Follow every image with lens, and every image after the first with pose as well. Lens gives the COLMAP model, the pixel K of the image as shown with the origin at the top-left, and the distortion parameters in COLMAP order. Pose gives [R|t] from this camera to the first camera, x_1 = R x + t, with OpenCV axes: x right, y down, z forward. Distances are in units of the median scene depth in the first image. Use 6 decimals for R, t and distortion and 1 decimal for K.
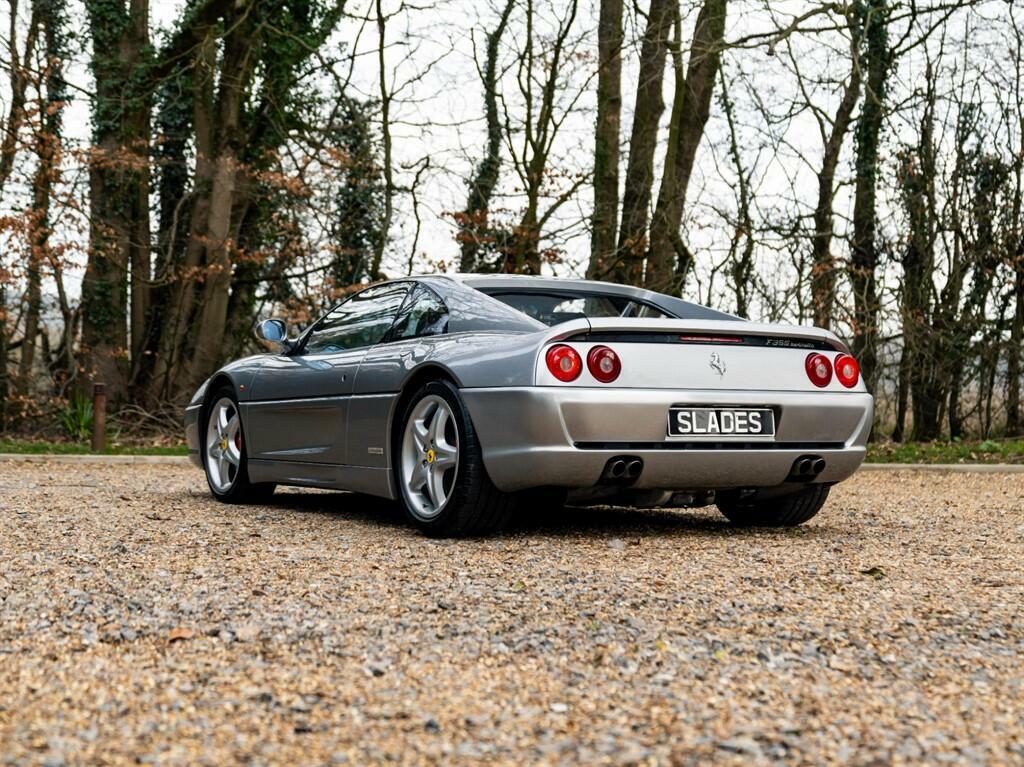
lens RADIAL K [[1864.7, 0, 510.9], [0, 1864.7, 414.7], [0, 0, 1]] dist [-0.012308, 0.306617]
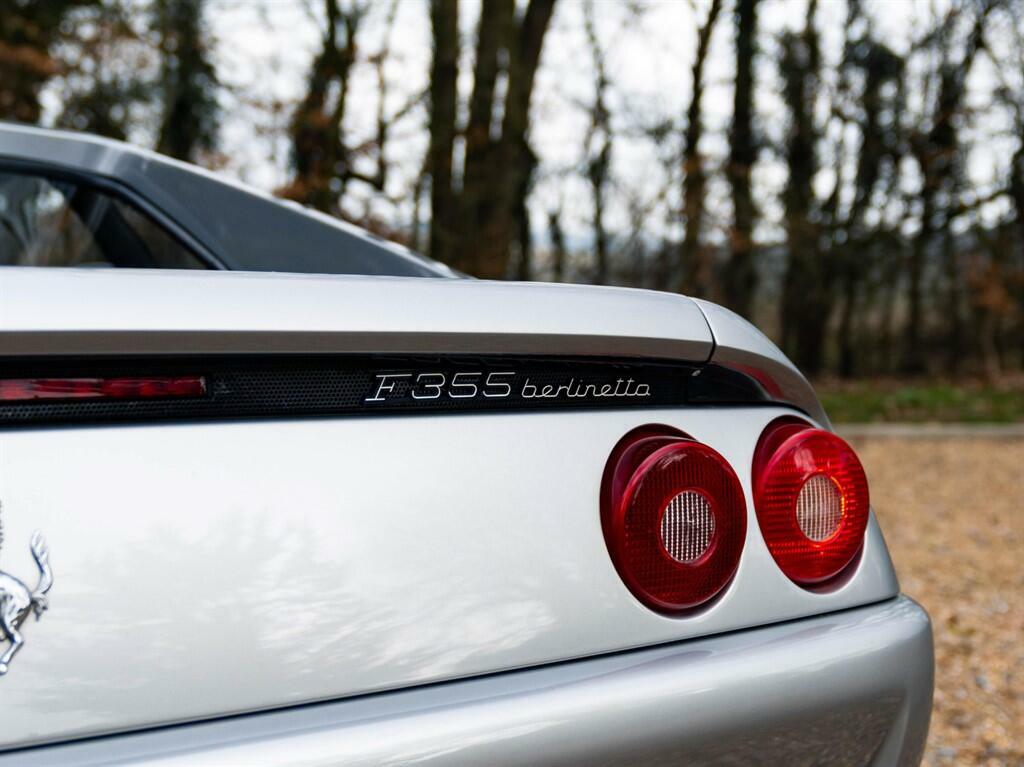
lens RADIAL K [[1572.0, 0, 512.0], [0, 1572.0, 383.5], [0, 0, 1]] dist [-0.008330, 0.072083]
pose [[0.998670, -0.004442, 0.051361, 0.045824], [0.001912, 0.998787, 0.049202, -0.014990], [-0.051517, -0.049038, 0.997467, 0.274621]]
